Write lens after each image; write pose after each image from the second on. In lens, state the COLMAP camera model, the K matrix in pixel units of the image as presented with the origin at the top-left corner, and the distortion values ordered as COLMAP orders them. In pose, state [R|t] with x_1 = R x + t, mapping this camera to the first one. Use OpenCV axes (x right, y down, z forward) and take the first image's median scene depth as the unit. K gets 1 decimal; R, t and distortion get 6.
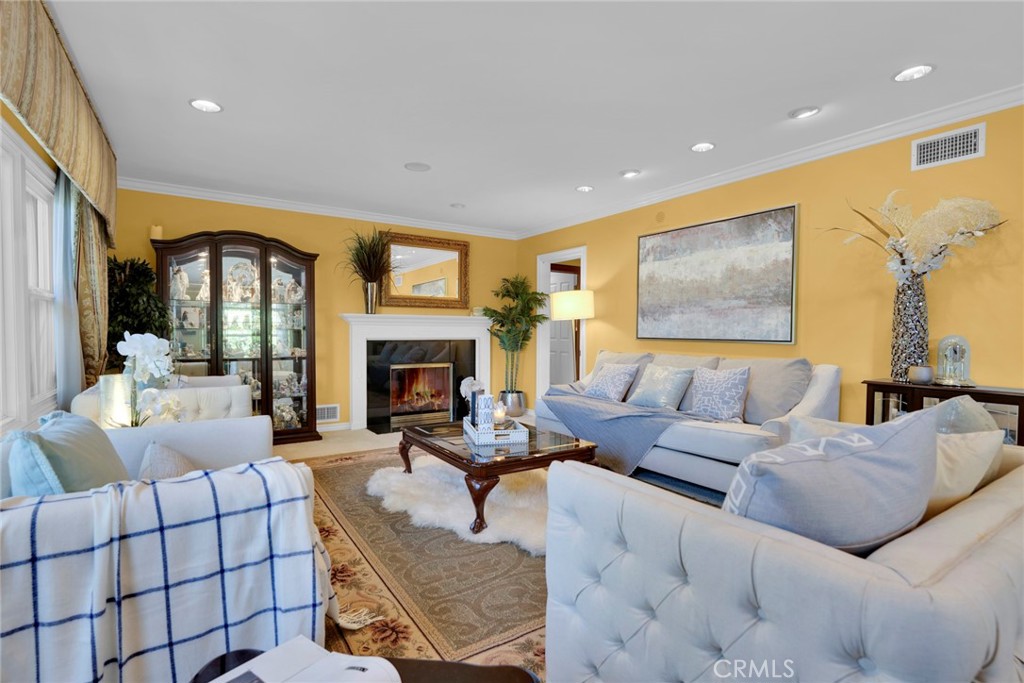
lens RADIAL K [[467.9, 0, 512.0], [0, 467.9, 341.5], [0, 0, 1]] dist [-0.000580, -0.000053]
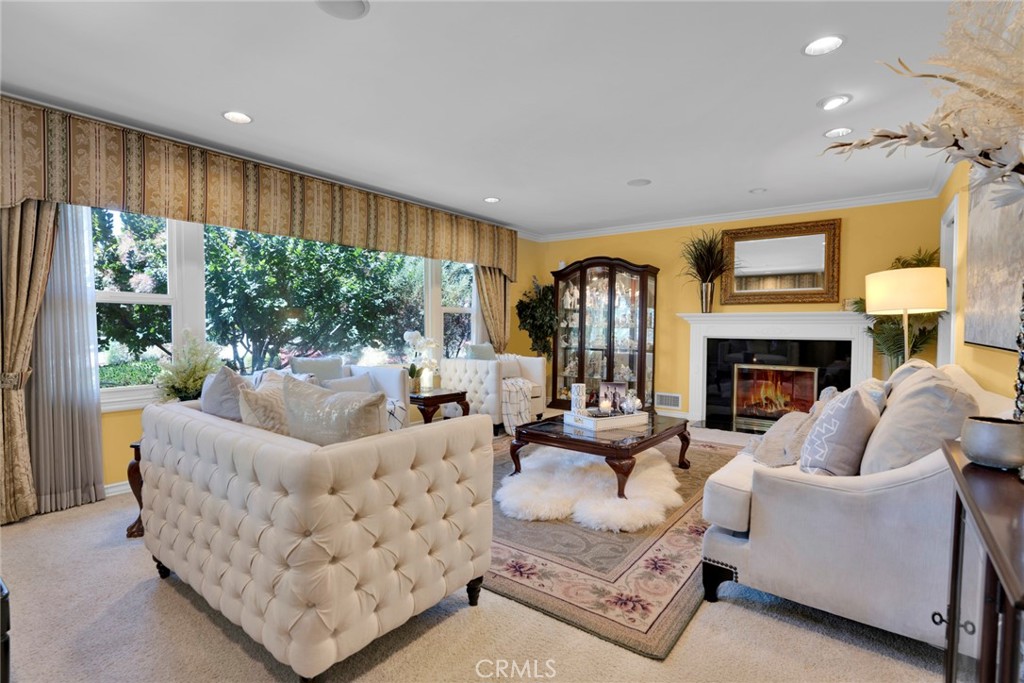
lens RADIAL K [[492.4, 0, 512.0], [0, 492.4, 341.5], [0, 0, 1]] dist [0.000960, 0.000078]
pose [[0.321945, 0.025567, -0.946413, 0.587887], [-0.032088, 0.999356, 0.016082, 0.000880], [0.946214, 0.025191, 0.322558, 0.231391]]
